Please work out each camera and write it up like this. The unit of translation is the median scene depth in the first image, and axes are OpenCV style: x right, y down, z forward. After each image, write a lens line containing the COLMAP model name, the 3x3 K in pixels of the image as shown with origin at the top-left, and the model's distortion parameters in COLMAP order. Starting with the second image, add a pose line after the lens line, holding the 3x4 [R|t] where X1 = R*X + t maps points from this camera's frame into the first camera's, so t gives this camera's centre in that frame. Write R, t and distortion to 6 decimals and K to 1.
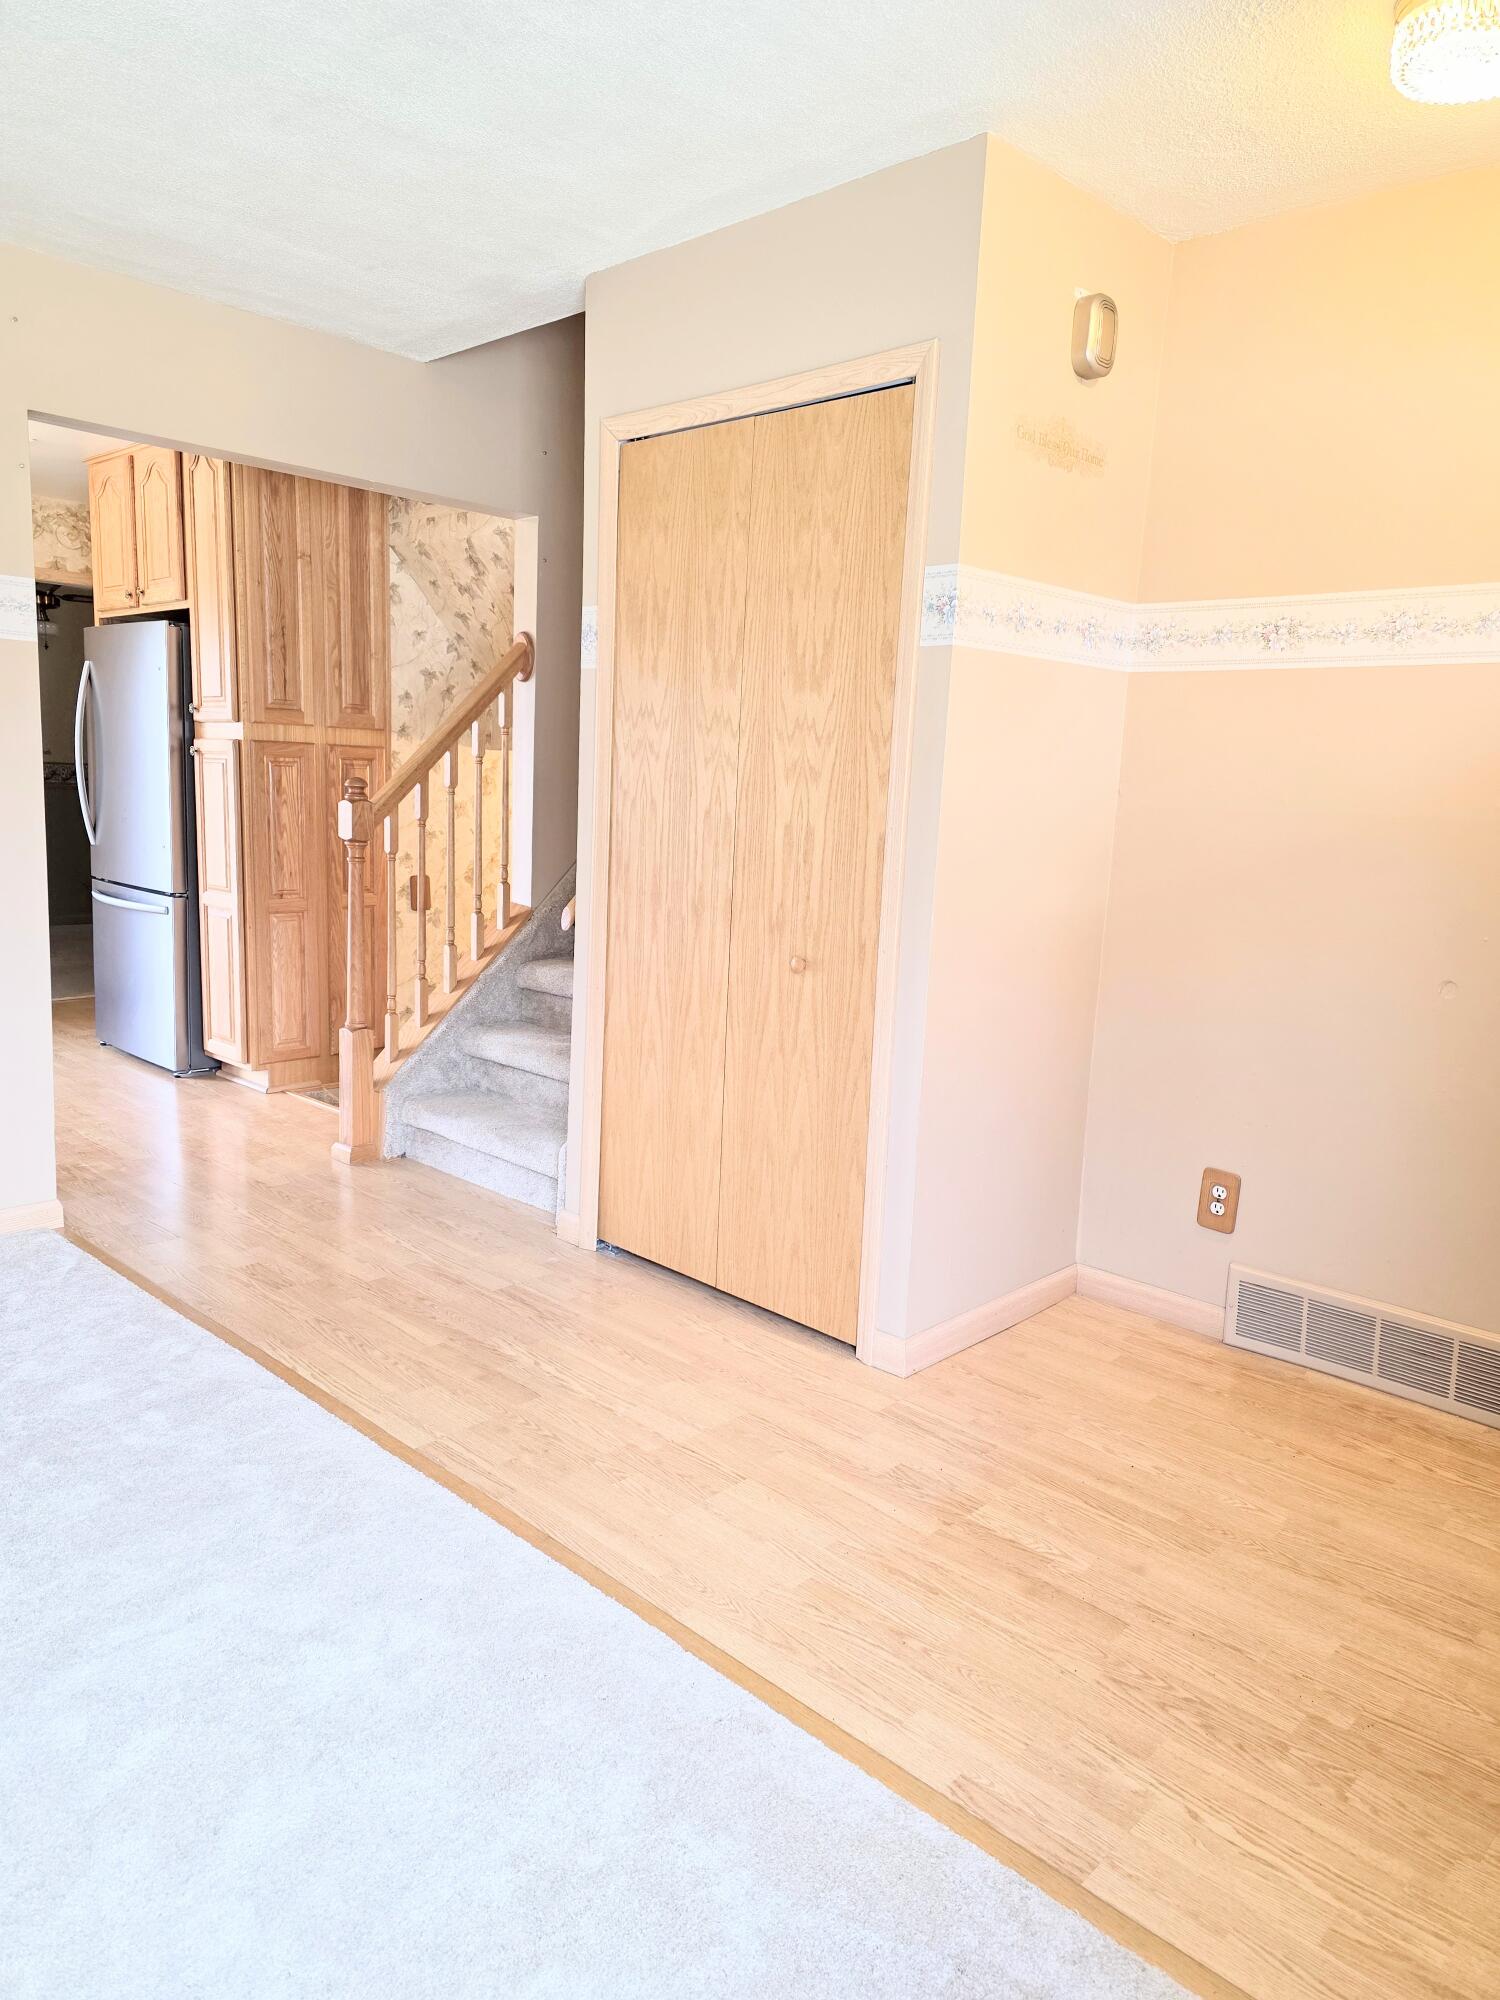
lens RADIAL K [[1321.6, 0, 747.6], [0, 1321.6, 1002.1], [0, 0, 1]] dist [0.054265, -0.021469]
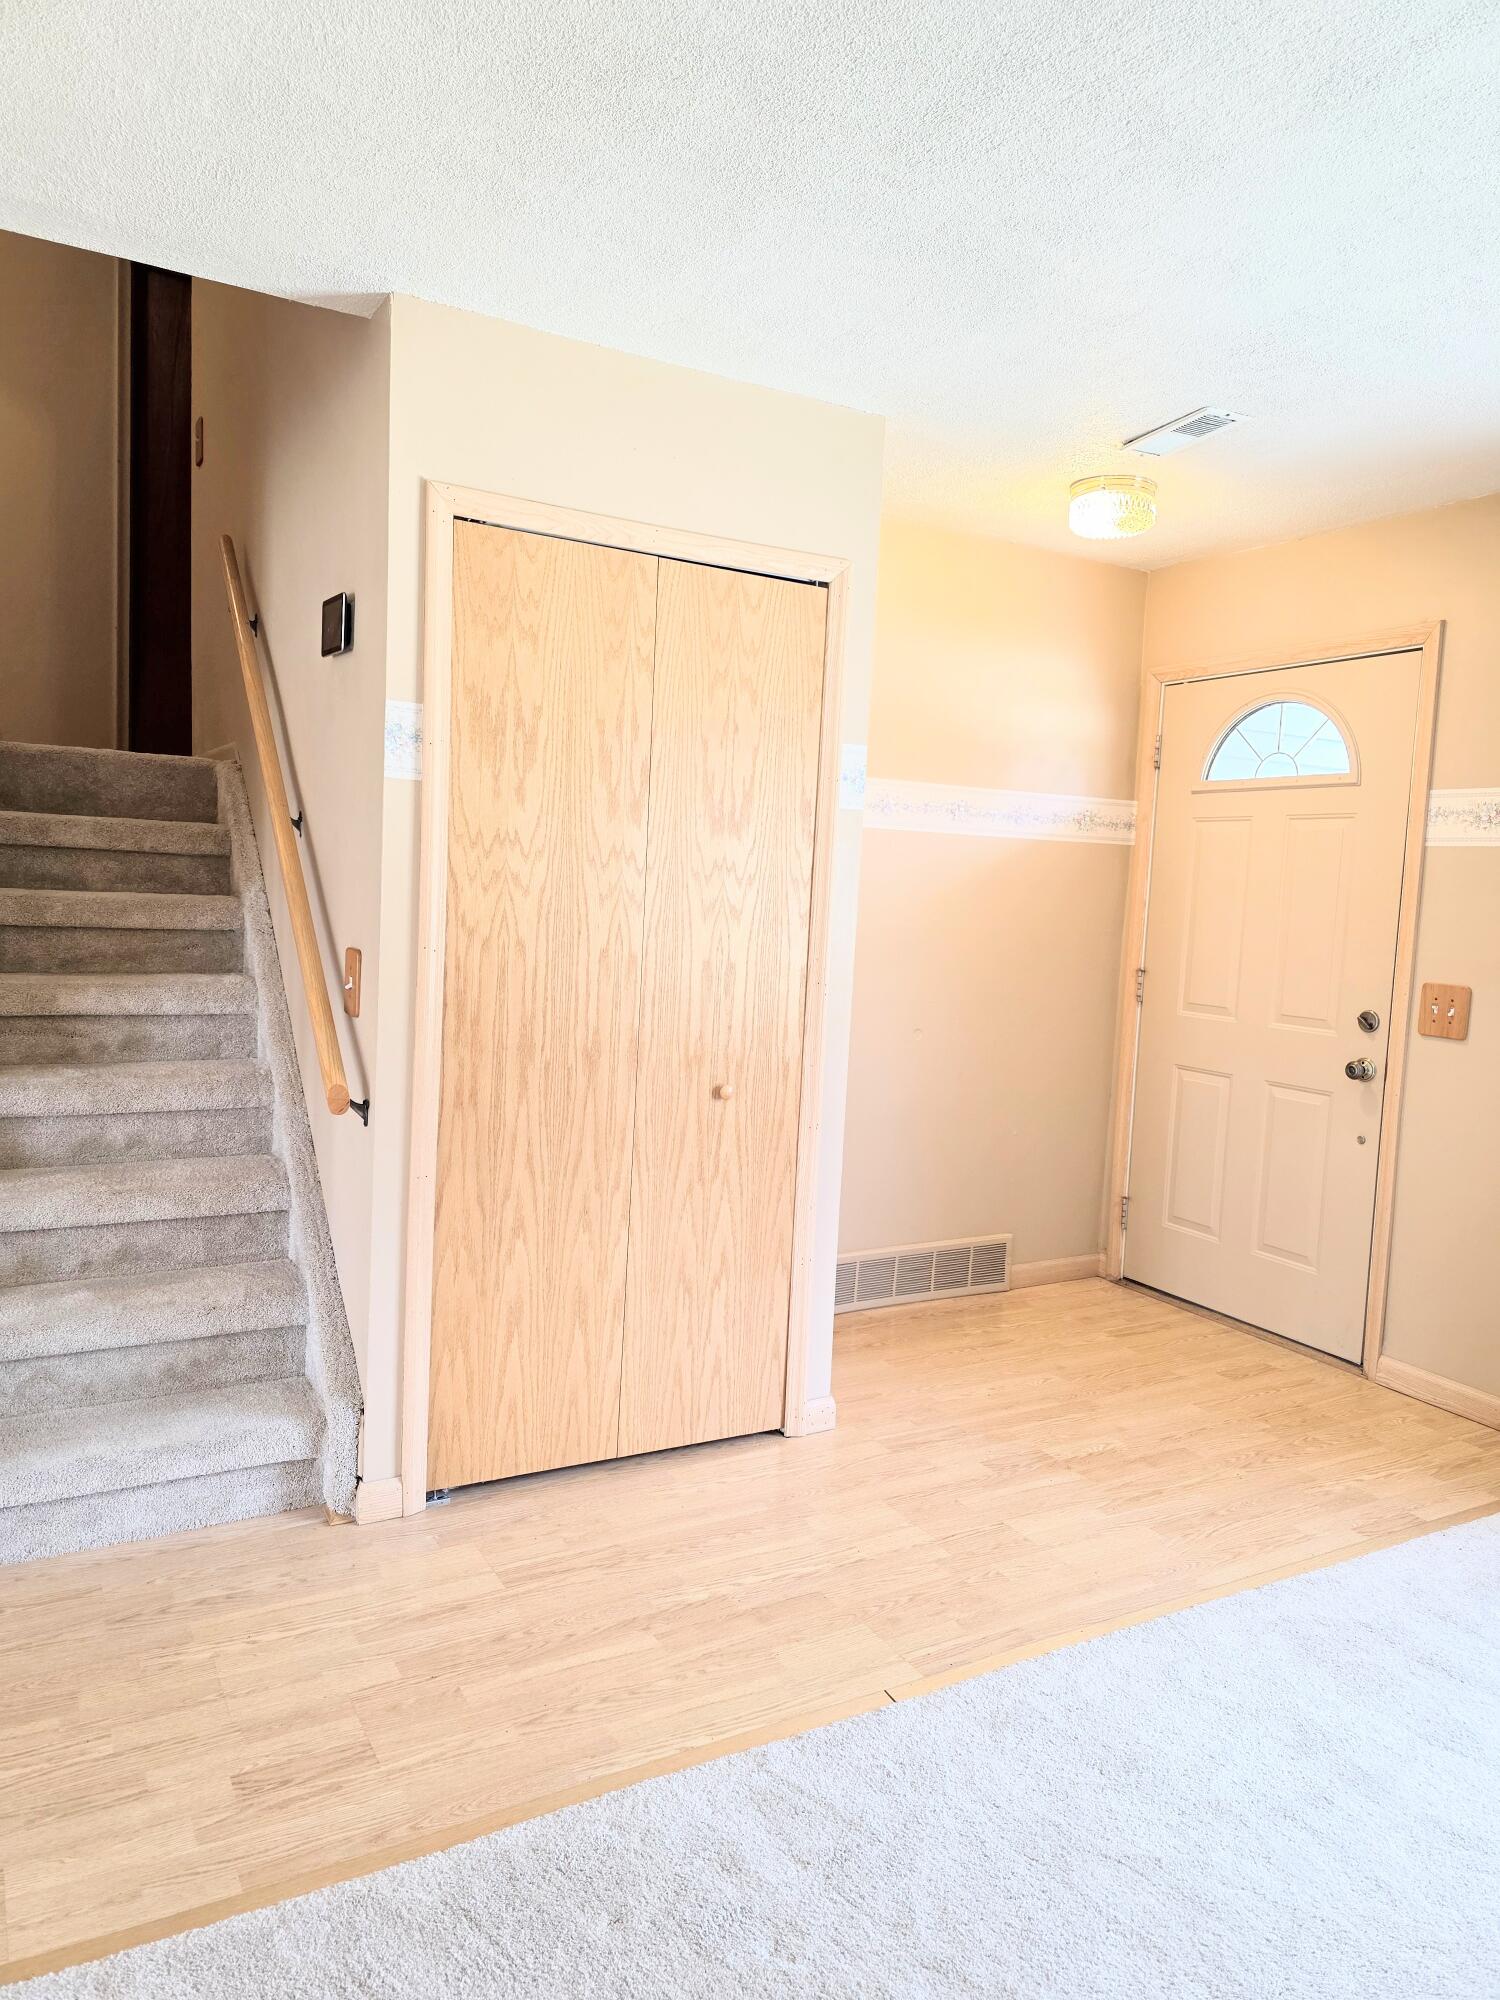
lens RADIAL K [[1321.6, 0, 708.2], [0, 1321.6, 985.5], [0, 0, 1]] dist [0.054265, -0.021469]
pose [[0.312202, -0.096323, 0.945120, -0.843737], [0.124790, 0.990385, 0.059714, -0.157590], [-0.941784, 0.099299, 0.321221, 0.599659]]
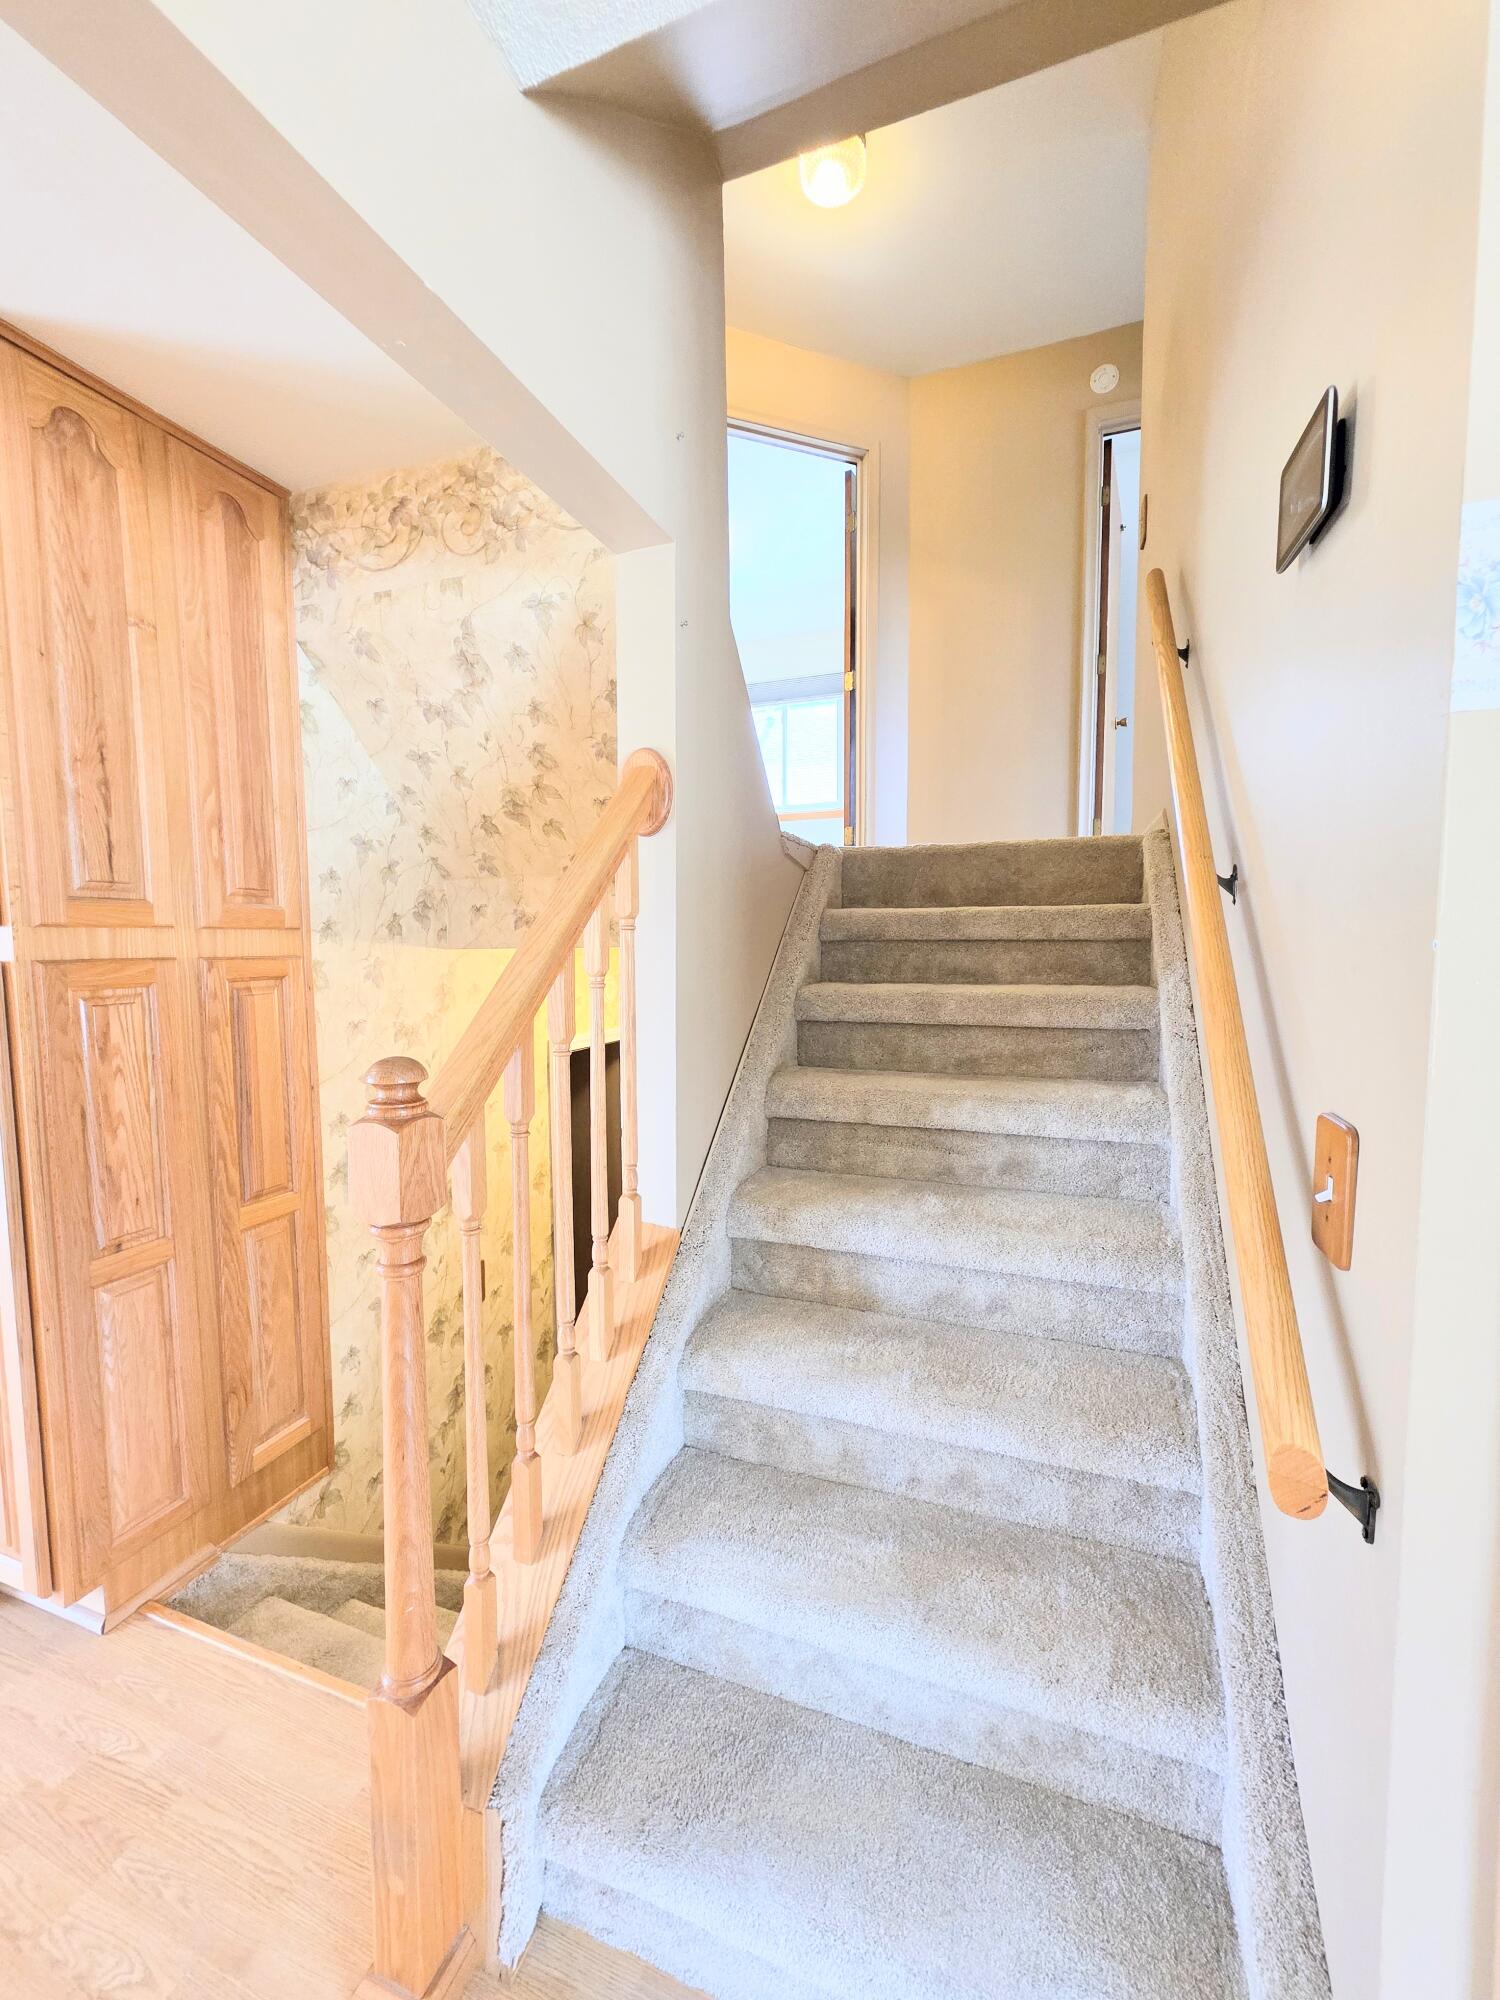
lens RADIAL K [[794.8, 0, 761.7], [0, 794.8, 1007.9], [0, 0, 1]] dist [-0.001063, 0.001289]
pose [[0.920330, -0.074613, 0.383960, -0.352895], [0.105318, 0.992654, -0.059543, -0.197345], [-0.376697, 0.095237, 0.921428, 0.929809]]
